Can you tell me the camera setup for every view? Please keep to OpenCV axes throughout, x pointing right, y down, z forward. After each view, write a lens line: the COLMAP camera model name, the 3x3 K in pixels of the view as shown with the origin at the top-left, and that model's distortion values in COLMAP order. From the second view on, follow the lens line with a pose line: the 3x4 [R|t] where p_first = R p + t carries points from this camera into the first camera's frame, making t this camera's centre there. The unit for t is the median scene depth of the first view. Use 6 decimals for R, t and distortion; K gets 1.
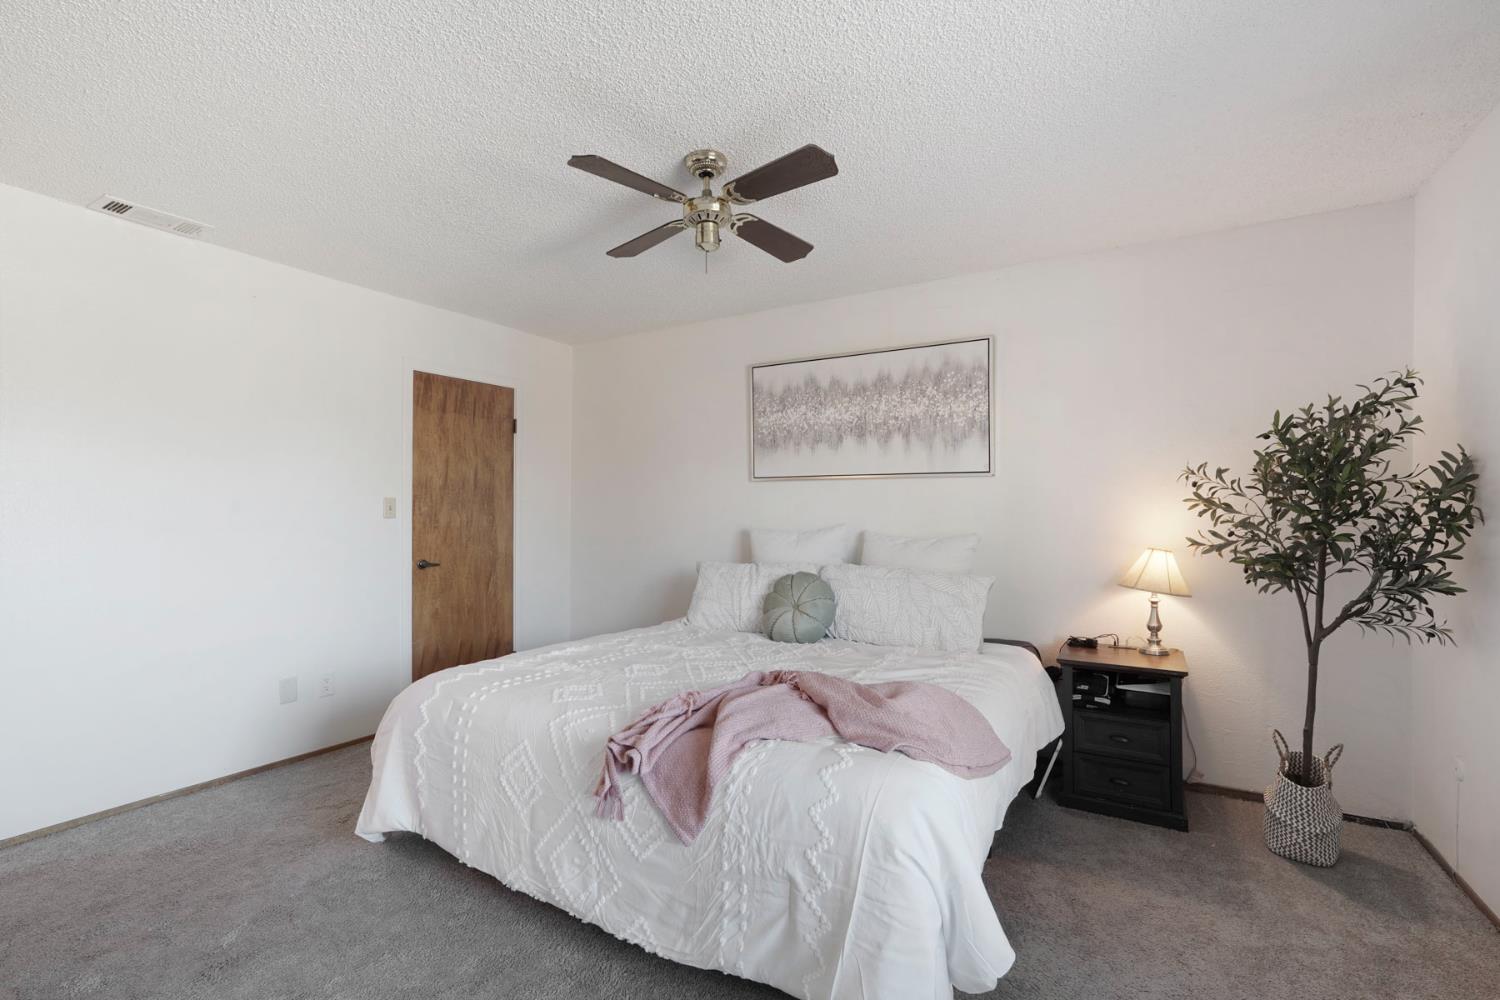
lens RADIAL K [[666.1, 0, 748.8], [0, 666.1, 506.3], [0, 0, 1]] dist [-0.017545, 0.000009]
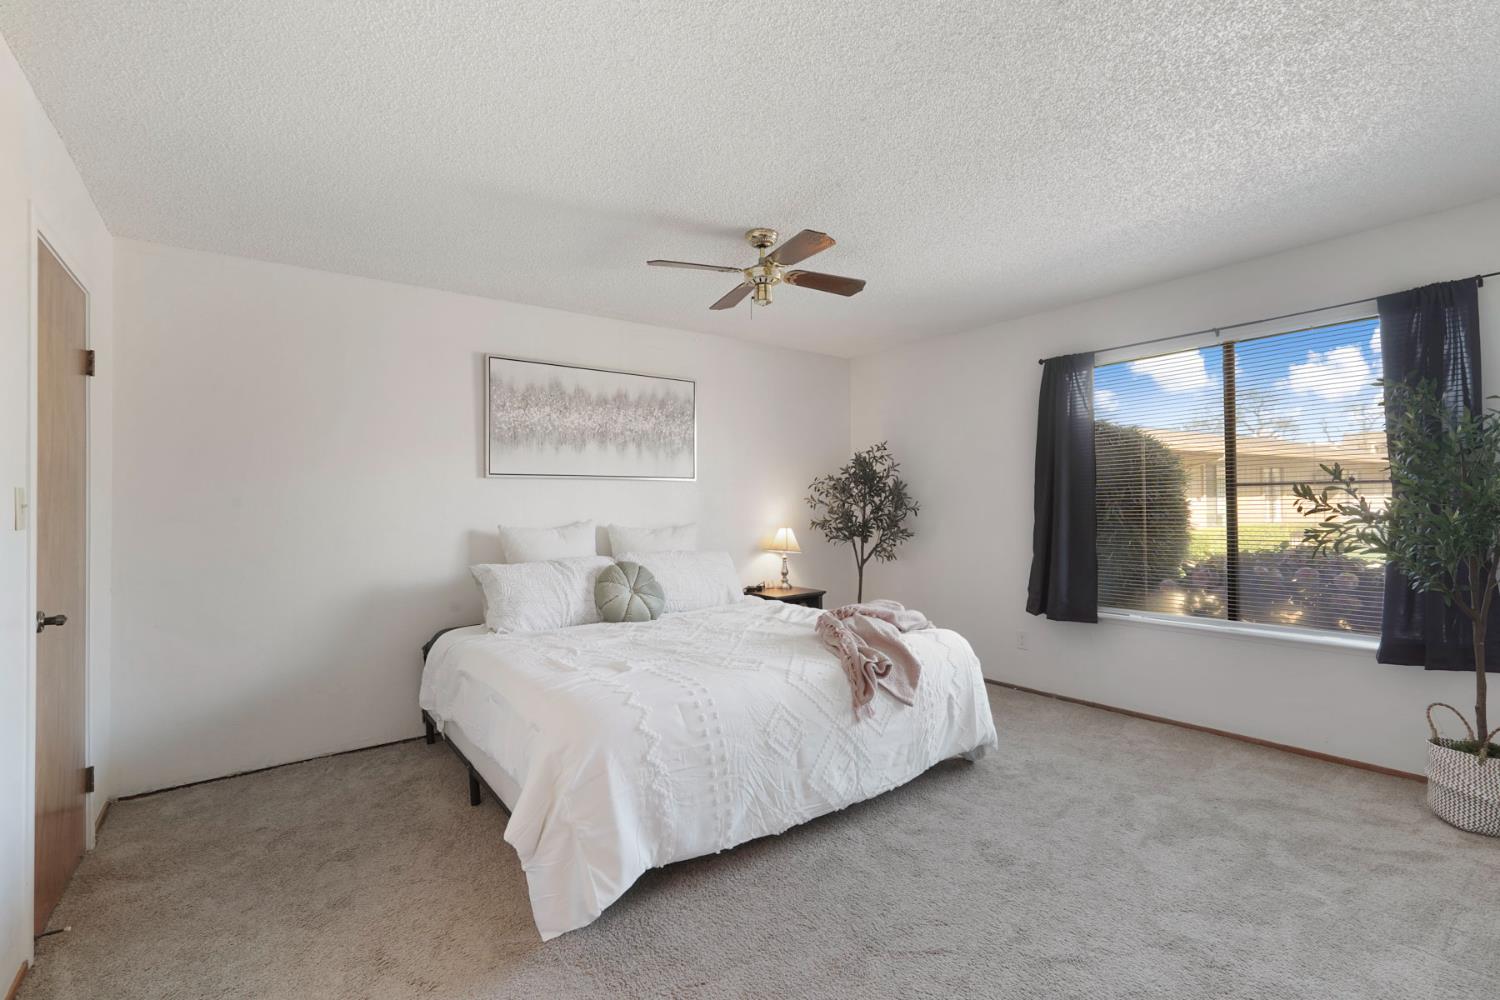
lens RADIAL K [[676.9, 0, 742.8], [0, 676.9, 504.2], [0, 0, 1]] dist [0.001689, 0.000414]
pose [[0.381456, -0.004528, 0.924376, -0.842628], [0.005621, 0.999981, 0.002579, -0.000576], [-0.924370, 0.004212, 0.381474, 0.343937]]
